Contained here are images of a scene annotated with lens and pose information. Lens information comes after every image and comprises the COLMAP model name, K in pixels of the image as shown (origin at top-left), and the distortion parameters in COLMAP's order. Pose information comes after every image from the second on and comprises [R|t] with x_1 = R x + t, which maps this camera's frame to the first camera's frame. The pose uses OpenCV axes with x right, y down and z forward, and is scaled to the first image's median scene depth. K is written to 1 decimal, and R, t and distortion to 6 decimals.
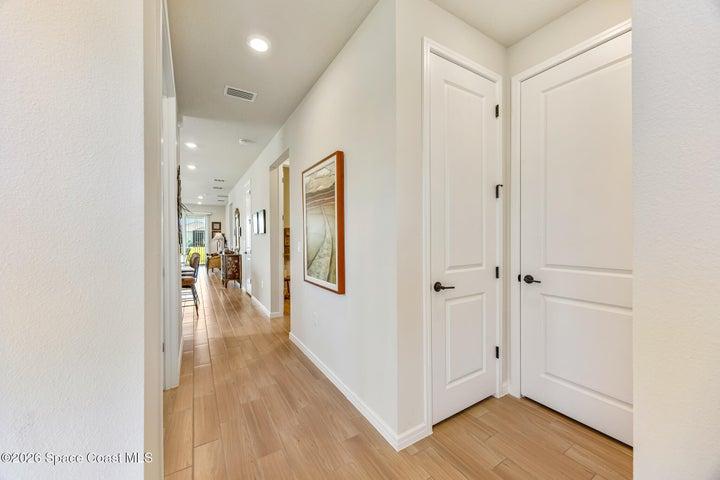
lens RADIAL K [[271.2, 0, 359.3], [0, 271.2, 241.5], [0, 0, 1]] dist [0.002535, 0.000034]
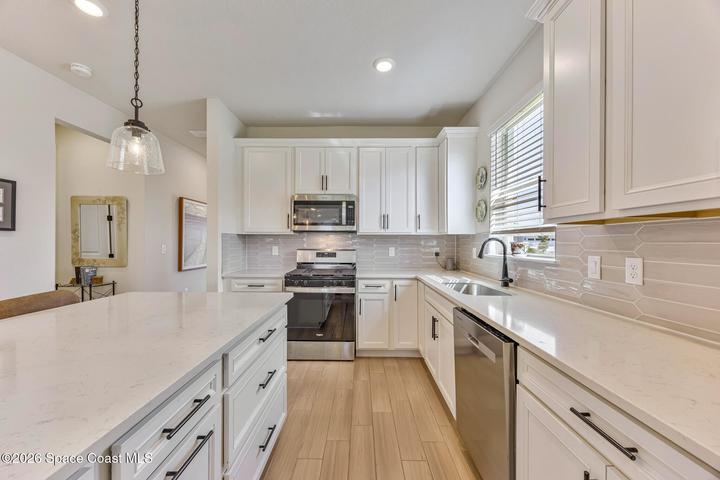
lens RADIAL K [[271.2, 0, 359.3], [0, 271.2, 241.5], [0, 0, 1]] dist [0.002535, 0.000034]
pose [[-0.848671, 0.004876, 0.528899, -0.666265], [0.008067, 0.999961, 0.003725, -0.005618], [-0.528860, 0.007428, -0.848676, 0.648455]]
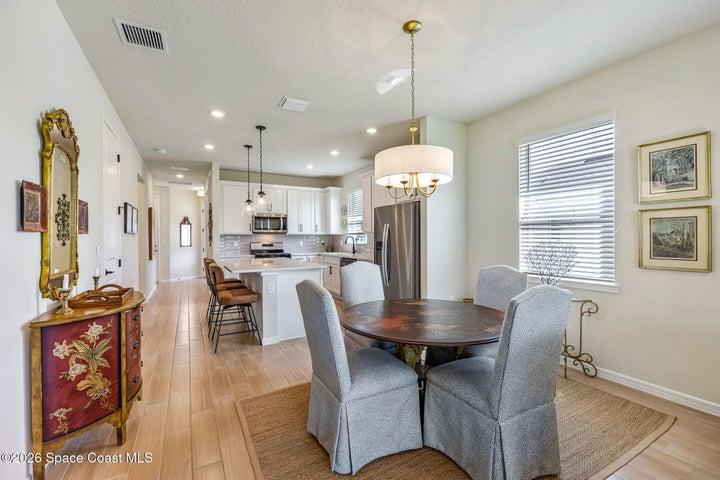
lens RADIAL K [[310.7, 0, 359.1], [0, 310.7, 241.8], [0, 0, 1]] dist [-0.000006, -0.000174]
pose [[-0.999075, 0.011183, 0.041530, -0.698568], [0.012150, 0.999659, 0.023109, -0.011650], [-0.041257, 0.023592, -0.998870, 1.223991]]
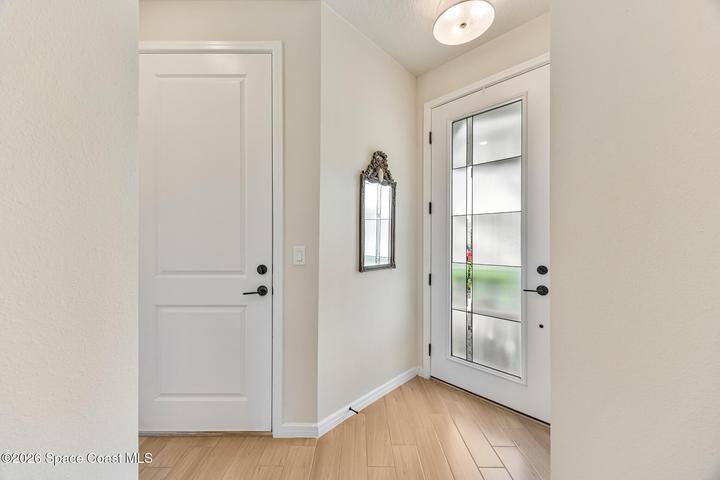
lens RADIAL K [[271.2, 0, 359.3], [0, 271.2, 241.5], [0, 0, 1]] dist [0.002535, 0.000034]
pose [[-0.848404, 0.007151, 0.529301, -0.087113], [0.012390, 0.999903, 0.006351, -0.002638], [-0.529205, 0.011946, -0.848410, 0.258558]]
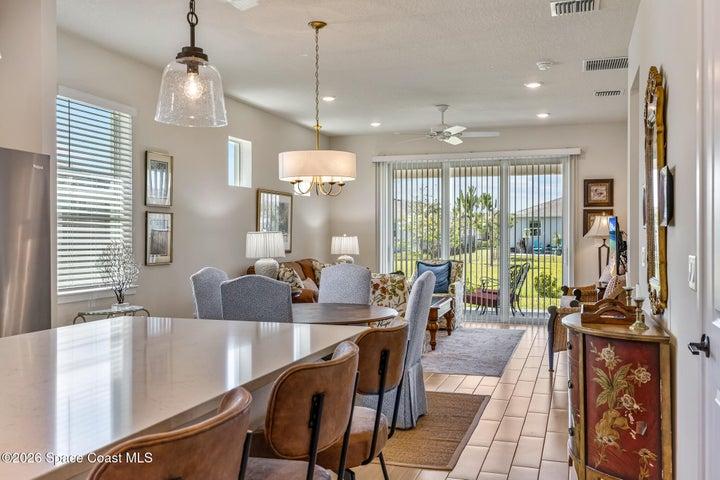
lens RADIAL K [[678.1, 0, 360.0], [0, 678.1, 240.0], [0, 0, 1]] dist [0.043637, 0.000082]
pose [[0.653518, 0.012020, -0.756816, -0.227427], [-0.014717, 0.999887, 0.003172, -0.007770], [0.756768, 0.009065, 0.653621, 0.538625]]
